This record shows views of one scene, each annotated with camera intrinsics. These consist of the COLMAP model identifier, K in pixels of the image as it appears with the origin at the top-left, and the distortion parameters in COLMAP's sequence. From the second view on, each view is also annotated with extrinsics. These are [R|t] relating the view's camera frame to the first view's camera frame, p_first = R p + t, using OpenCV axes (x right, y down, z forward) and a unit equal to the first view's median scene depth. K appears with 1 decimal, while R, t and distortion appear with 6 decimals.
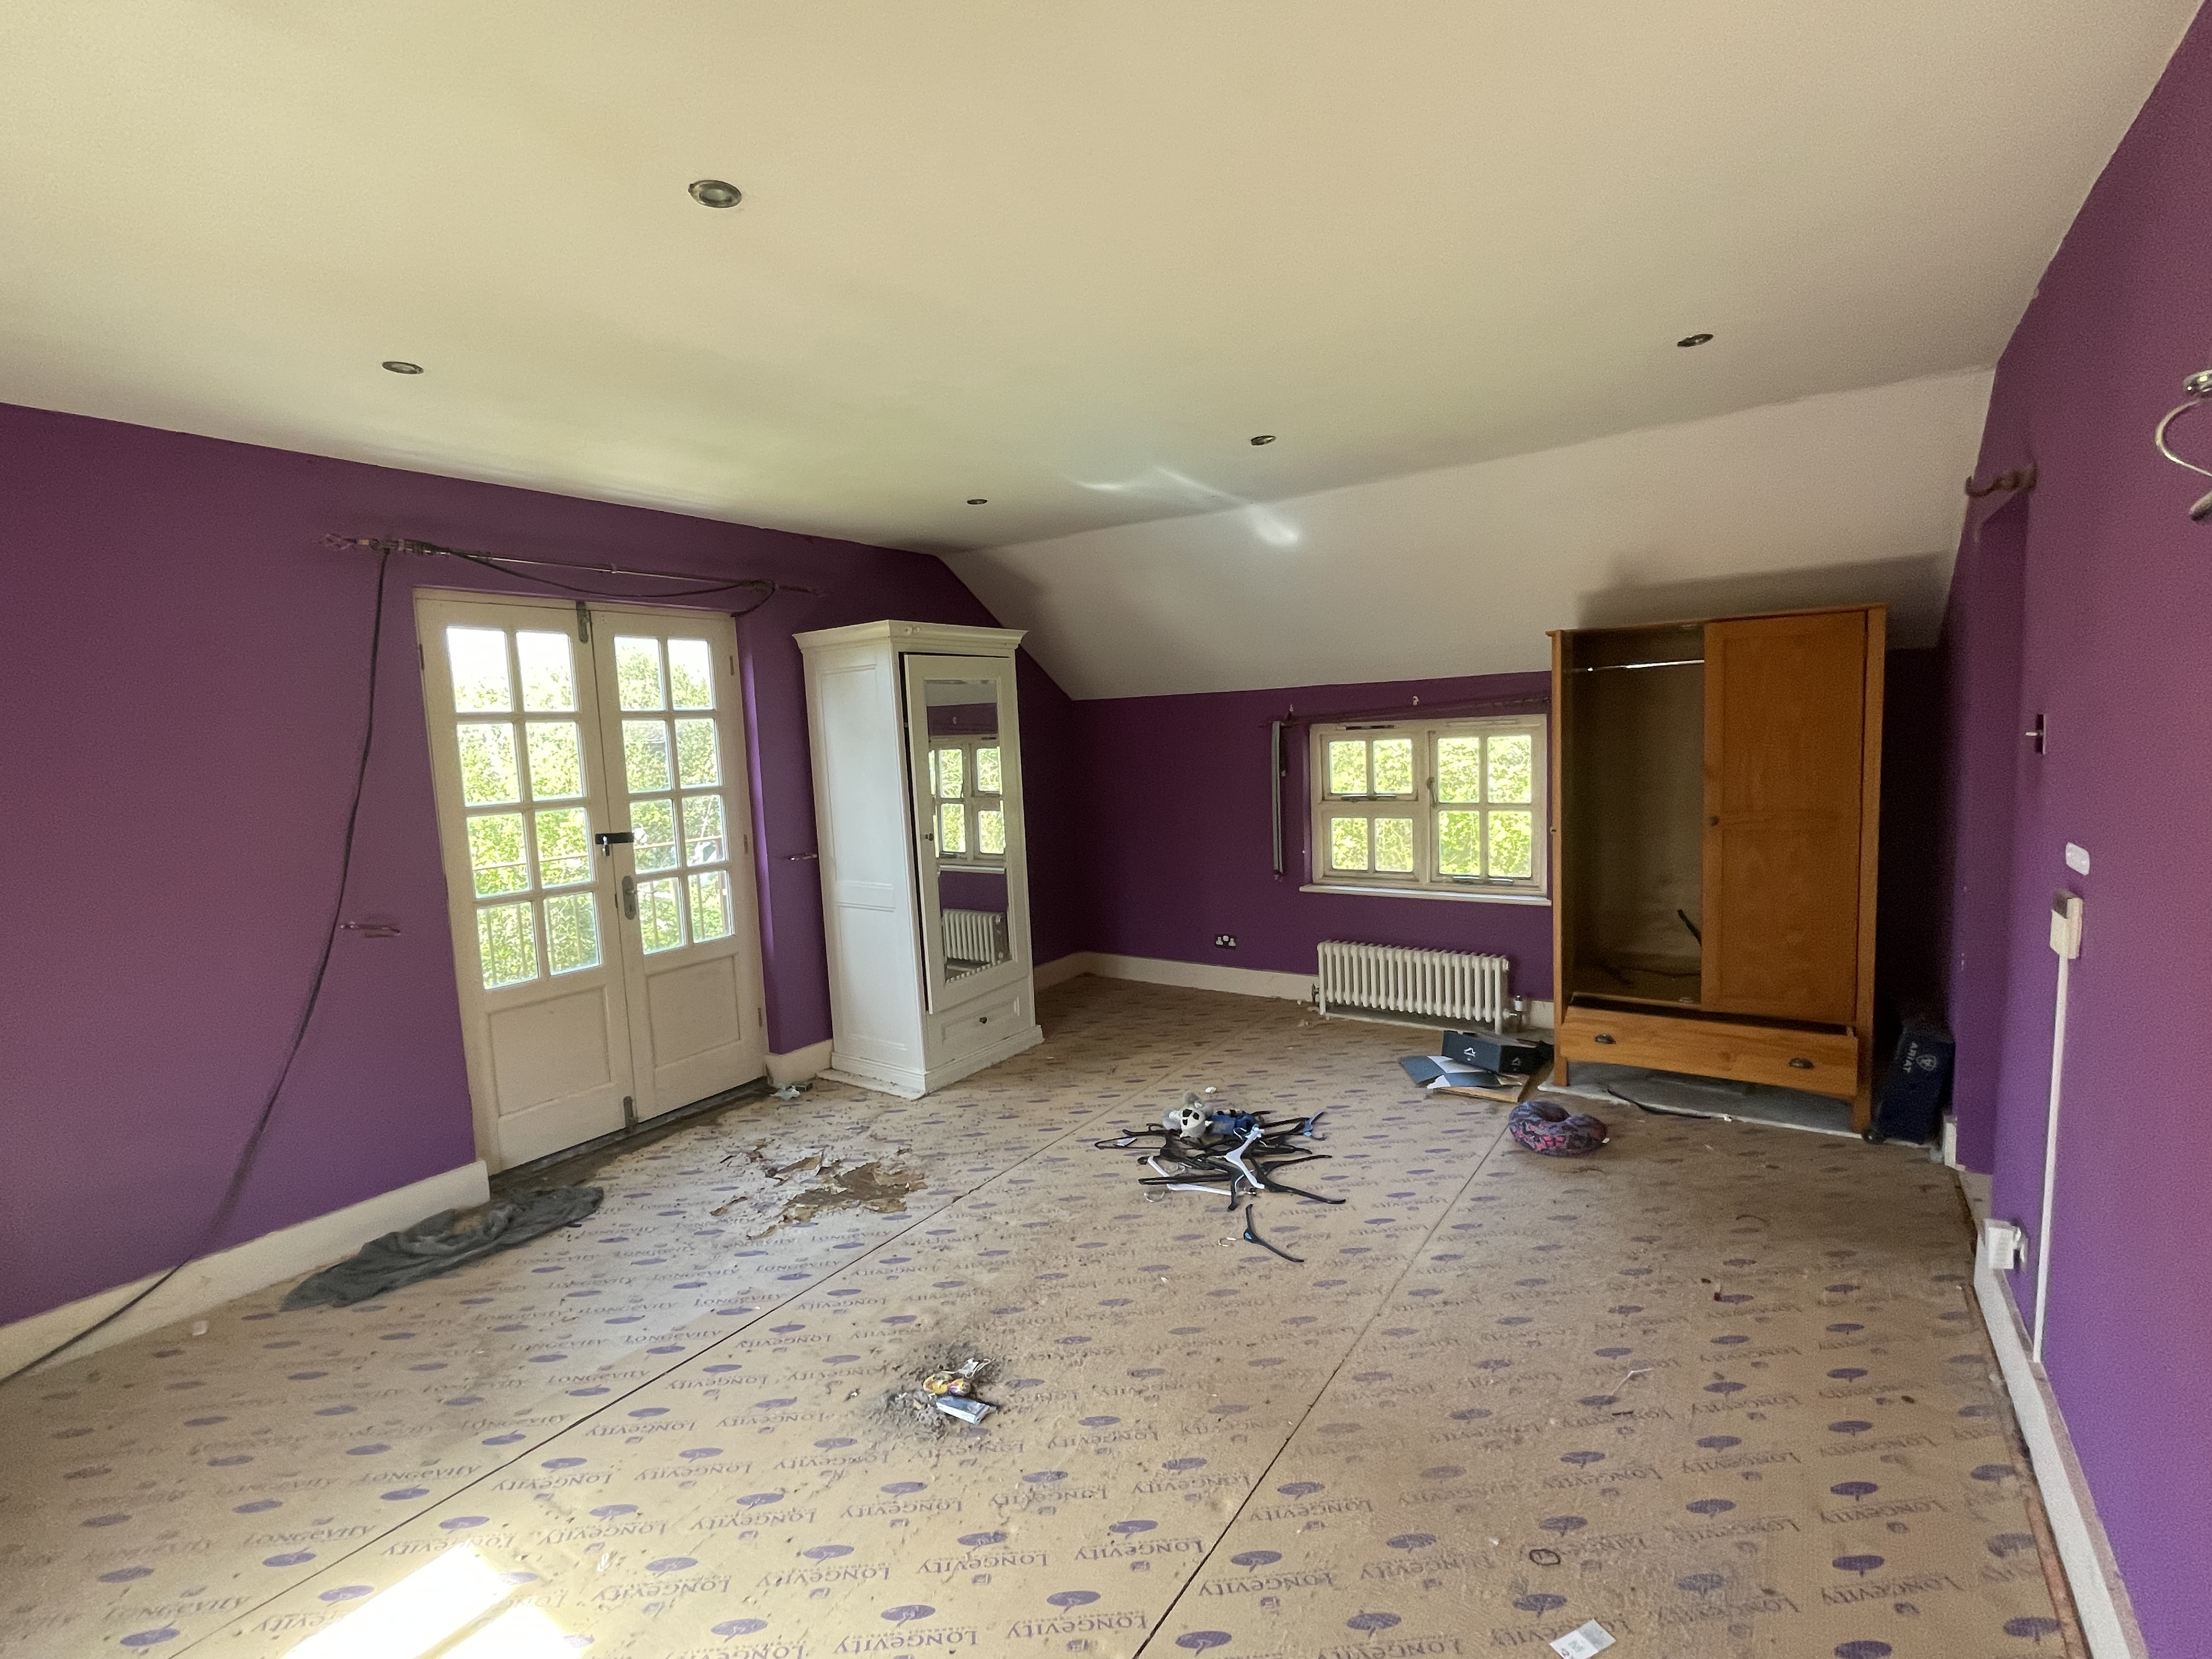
lens RADIAL K [[1003.3, 0, 1102.9], [0, 1003.3, 819.6], [0, 0, 1]] dist [-0.001511, 0.000269]
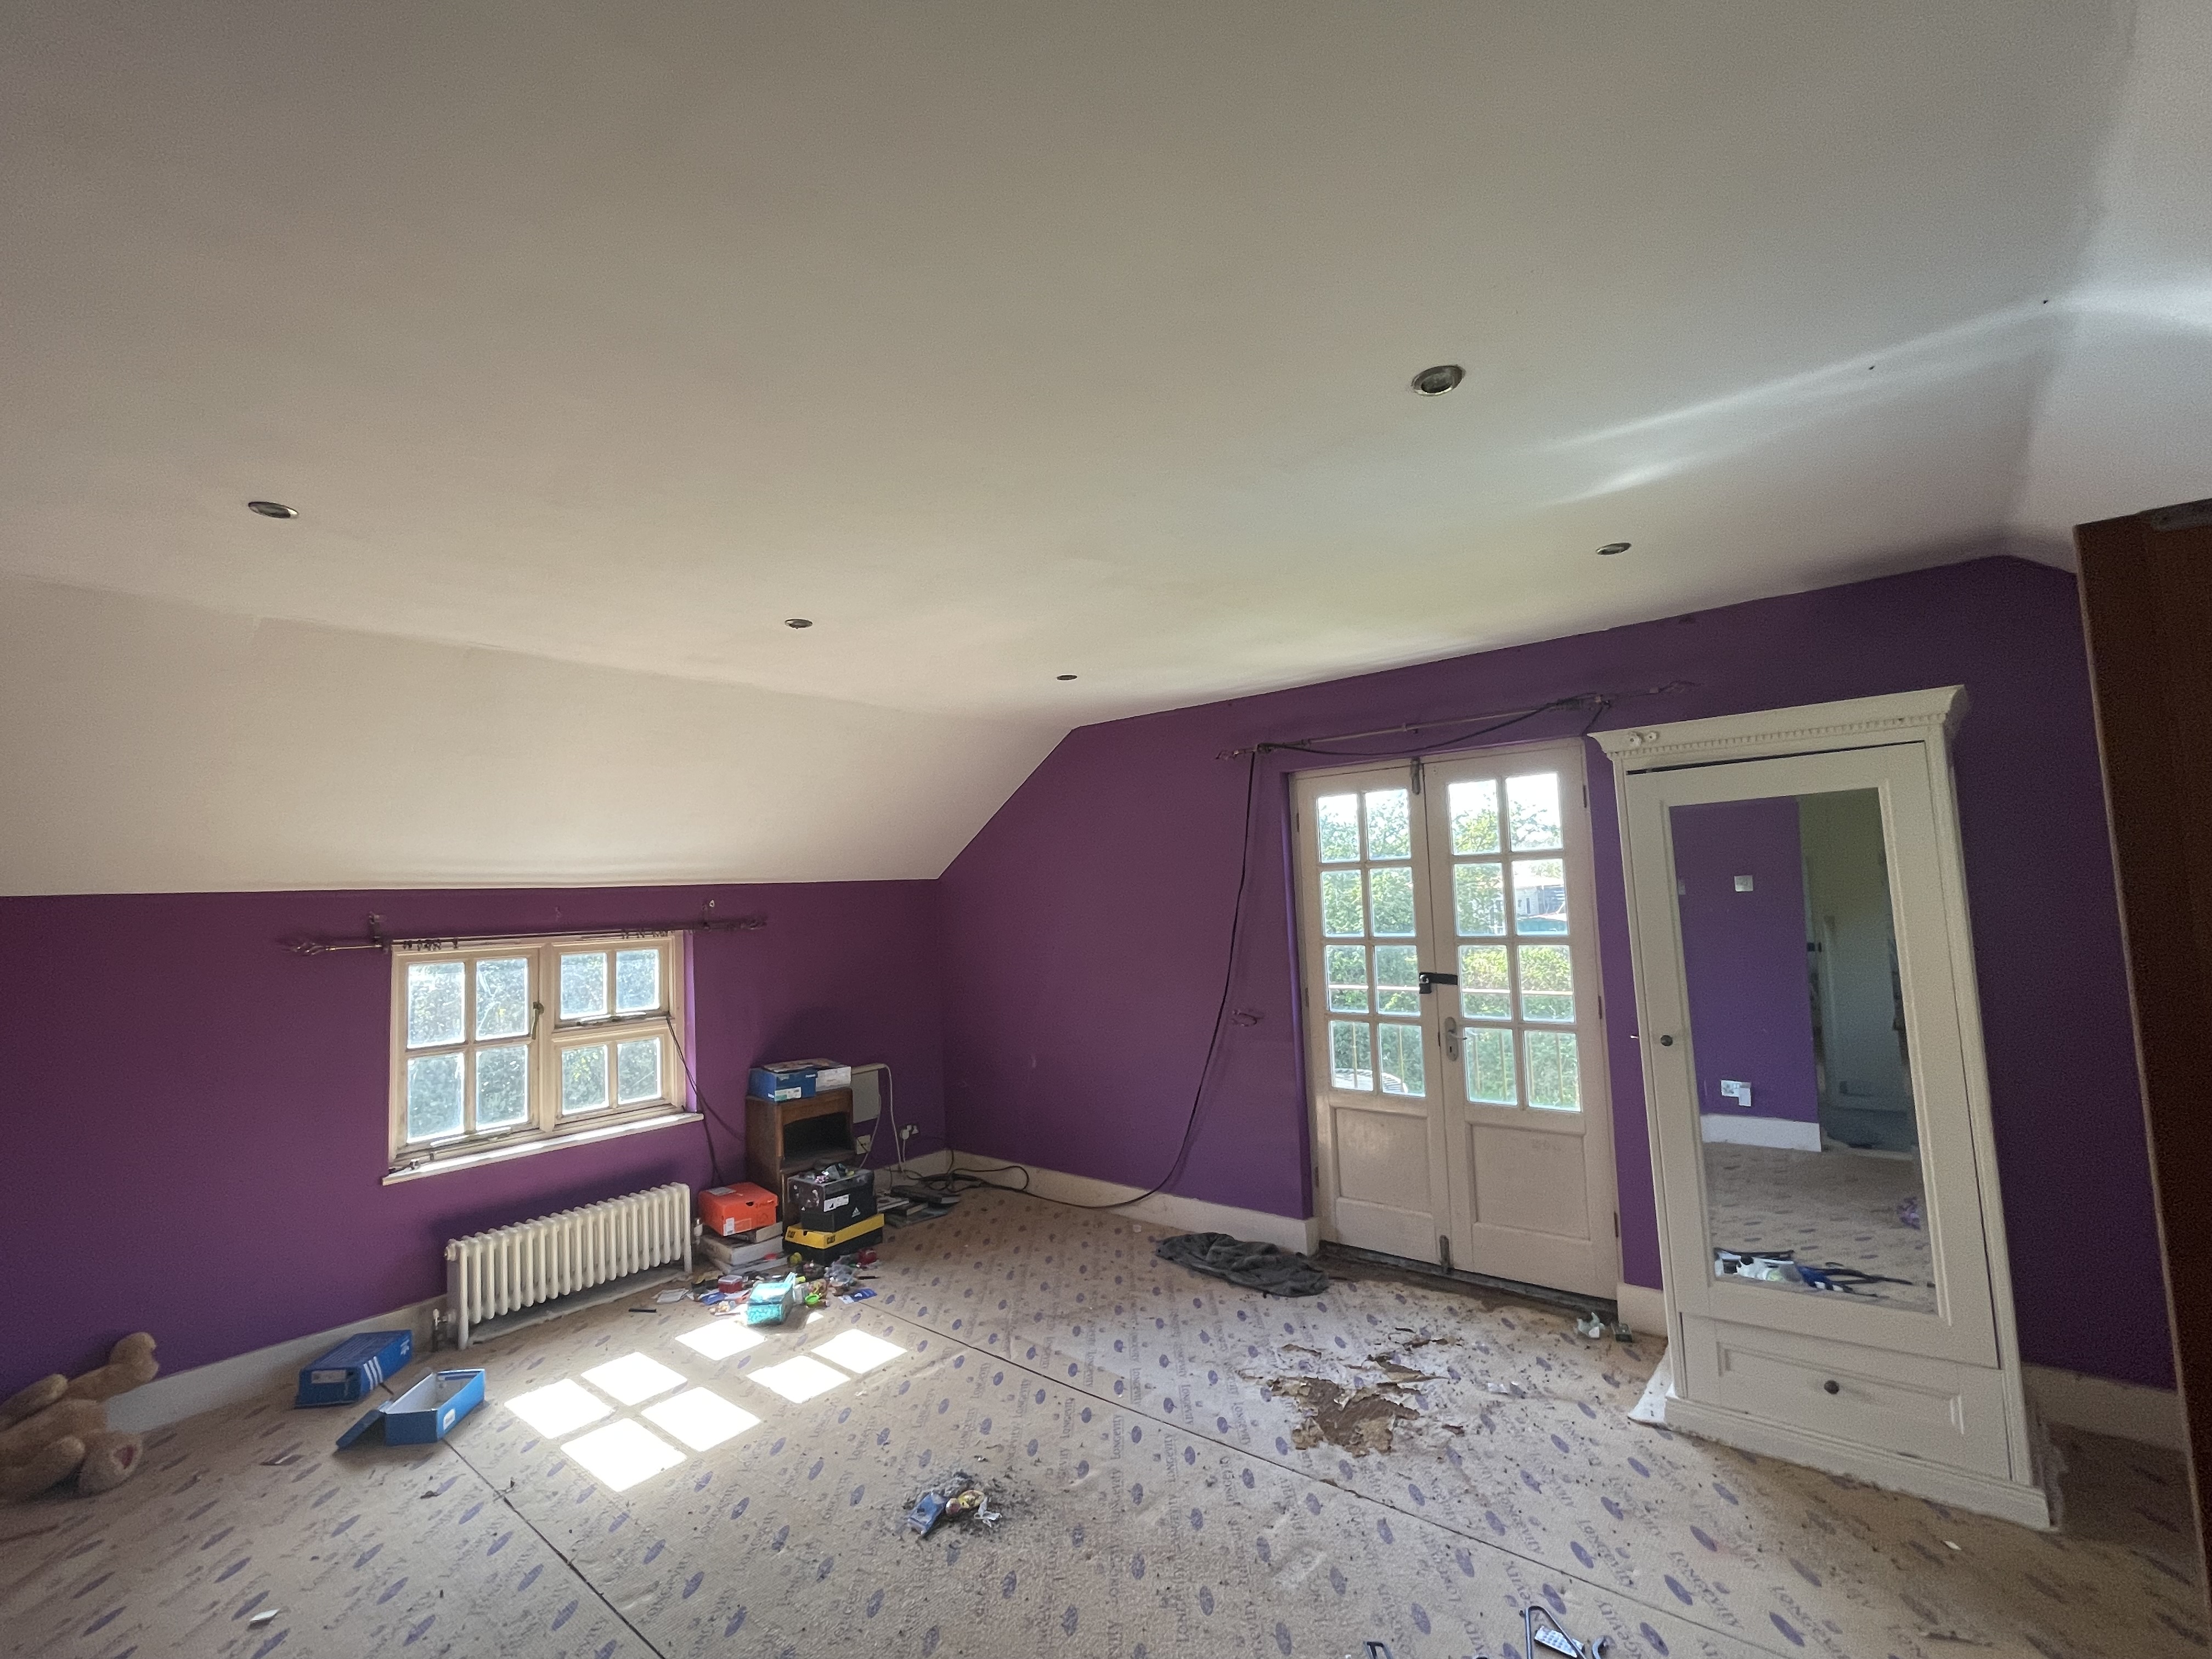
lens RADIAL K [[1003.3, 0, 1101.9], [0, 1003.3, 832.7], [0, 0, 1]] dist [-0.001511, 0.000269]
pose [[-0.087877, -0.012356, -0.996055, 0.600457], [-0.044444, 0.998976, -0.008471, -0.112108], [0.995139, 0.043524, -0.088336, 0.769517]]
